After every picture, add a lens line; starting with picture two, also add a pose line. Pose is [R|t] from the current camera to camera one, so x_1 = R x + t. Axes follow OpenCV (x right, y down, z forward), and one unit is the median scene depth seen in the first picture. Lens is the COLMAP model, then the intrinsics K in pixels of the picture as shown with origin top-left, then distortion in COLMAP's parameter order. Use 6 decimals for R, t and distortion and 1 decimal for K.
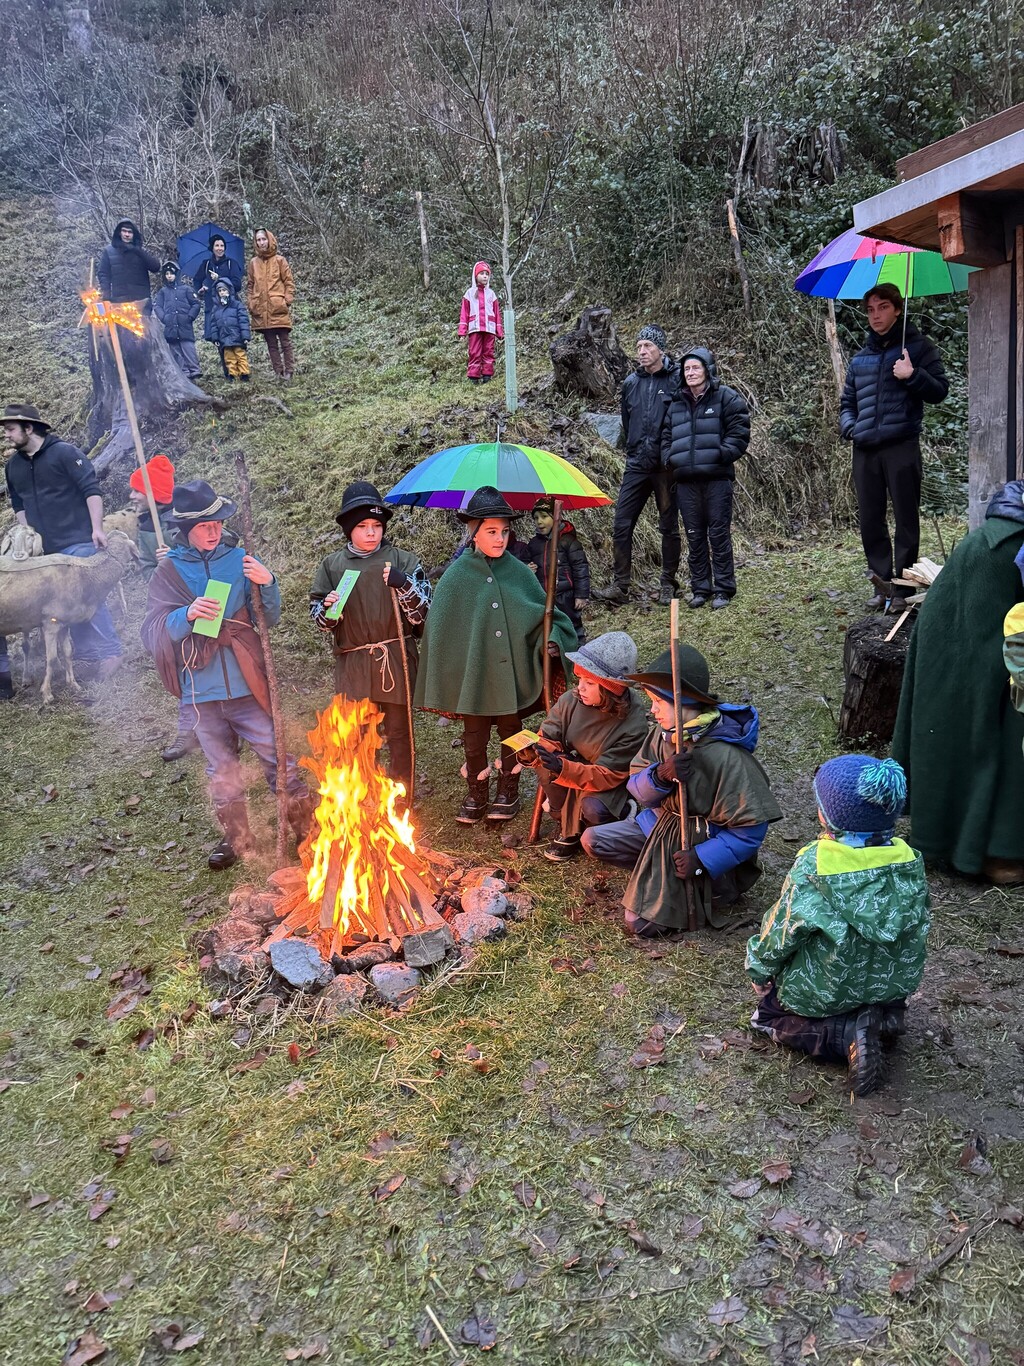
lens RADIAL K [[959.5, 0, 507.3], [0, 959.5, 681.0], [0, 0, 1]] dist [0.036500, -0.040661]
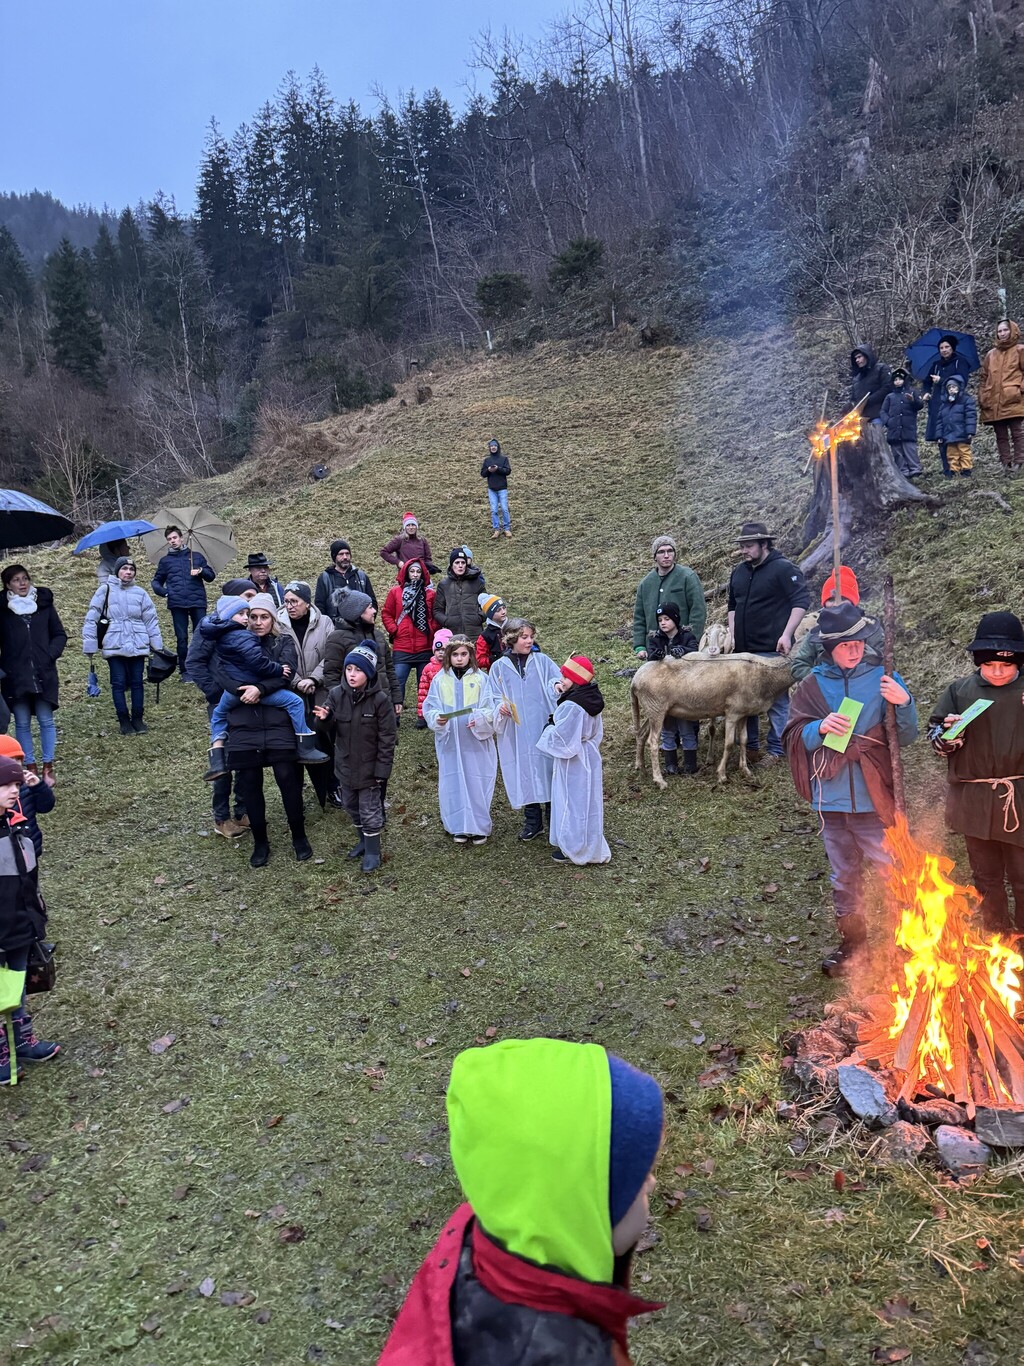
lens RADIAL K [[959.5, 0, 507.3], [0, 959.5, 681.0], [0, 0, 1]] dist [0.036500, -0.040661]
pose [[0.755708, 0.072672, -0.650865, 0.078654], [-0.128713, 0.990922, -0.038806, -0.028294], [0.642136, 0.113100, 0.758201, -0.029436]]
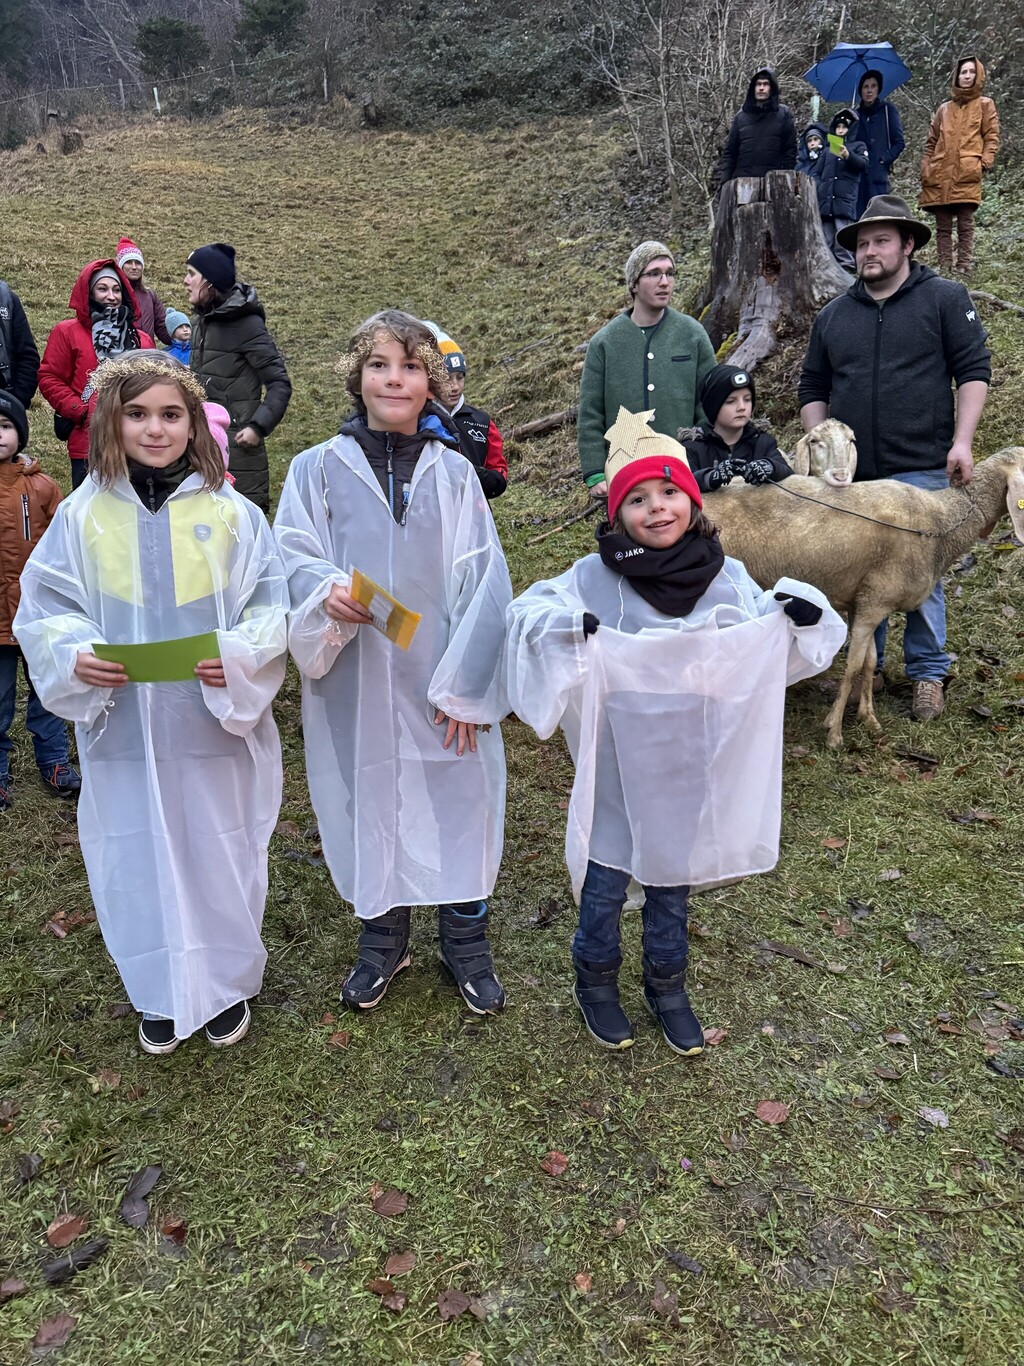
lens RADIAL K [[1054.2, 0, 512.0], [0, 1054.2, 683.0], [0, 0, 1]] dist [-0.004430, -0.005103]
pose [[0.916026, 0.151180, -0.371539, -0.618442], [-0.147223, 0.988327, 0.039176, -0.015895], [0.373125, 0.018813, 0.927590, 0.557244]]
